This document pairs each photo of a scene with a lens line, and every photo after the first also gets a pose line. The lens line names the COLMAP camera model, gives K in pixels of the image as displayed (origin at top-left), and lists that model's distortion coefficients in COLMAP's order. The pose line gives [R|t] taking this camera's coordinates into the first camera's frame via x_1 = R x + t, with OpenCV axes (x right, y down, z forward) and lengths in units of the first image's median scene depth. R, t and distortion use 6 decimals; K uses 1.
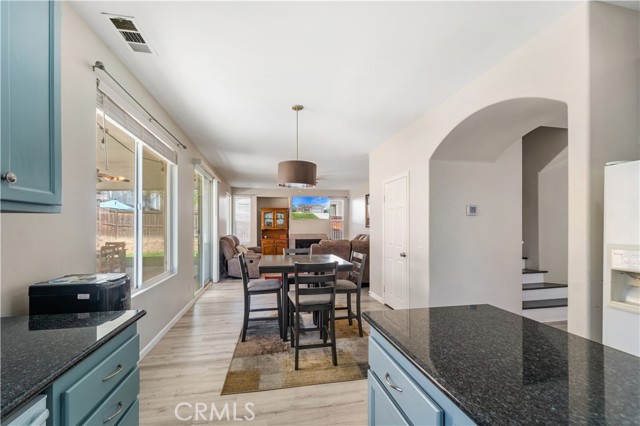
lens RADIAL K [[258.9, 0, 314.3], [0, 258.9, 229.5], [0, 0, 1]] dist [-0.002447, -0.000588]
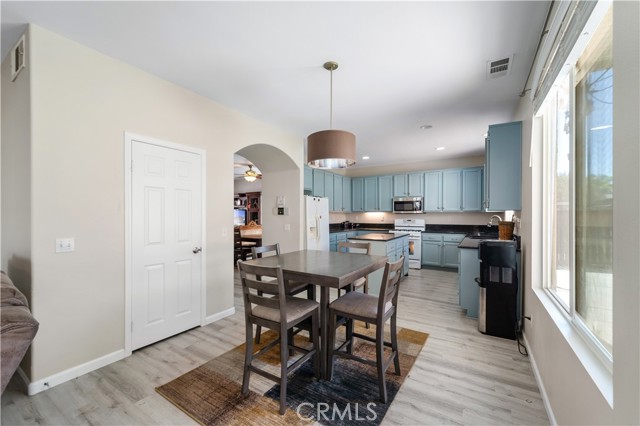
lens RADIAL K [[258.9, 0, 323.6], [0, 258.9, 216.2], [0, 0, 1]] dist [-0.002447, -0.000588]
pose [[-0.743098, -0.002552, 0.669177, -0.186753], [0.010053, 0.999837, 0.014976, -0.006384], [-0.669107, 0.017856, -0.742952, 0.516501]]
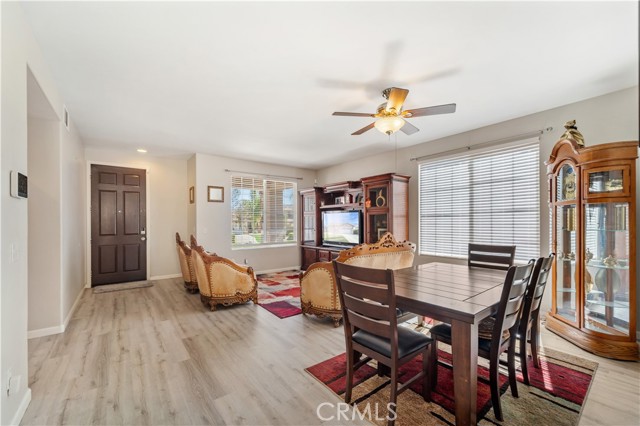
lens RADIAL K [[258.9, 0, 323.4], [0, 258.9, 219.7], [0, 0, 1]] dist [-0.002447, -0.000588]
pose [[-0.471285, 0.007223, 0.881952, 0.269092], [0.015305, 0.999883, -0.000010, -0.000883], [-0.881848, 0.013493, -0.471340, 0.299339]]
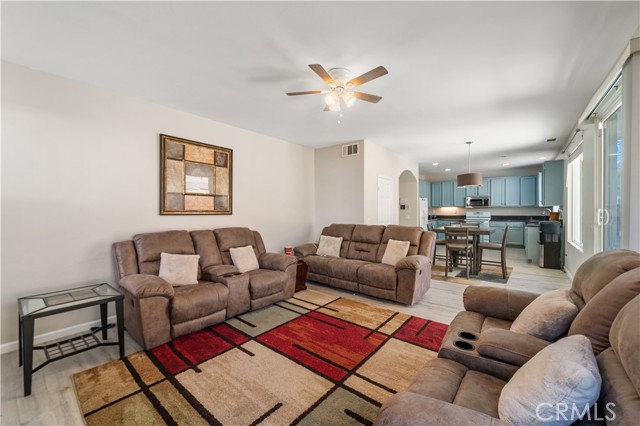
lens RADIAL K [[258.9, 0, 320.7], [0, 258.9, 212.0], [0, 0, 1]] dist [-0.002447, -0.000588]
pose [[-0.660481, -0.001593, 0.750841, -0.234606], [0.016774, 0.999717, 0.016876, -0.012237], [-0.750656, 0.023741, -0.660267, 0.952027]]
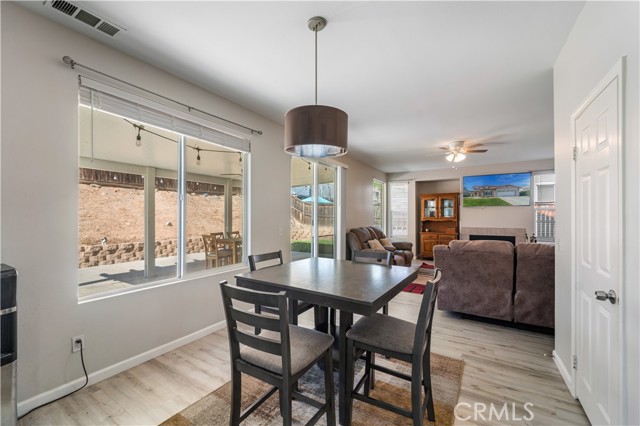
lens RADIAL K [[258.9, 0, 318.1], [0, 258.9, 217.9], [0, 0, 1]] dist [-0.002447, -0.000588]
pose [[0.733324, 0.002524, -0.679875, 0.114072], [-0.008423, 0.999950, -0.005372, -0.002302], [0.679827, 0.009666, 0.733309, 0.178574]]
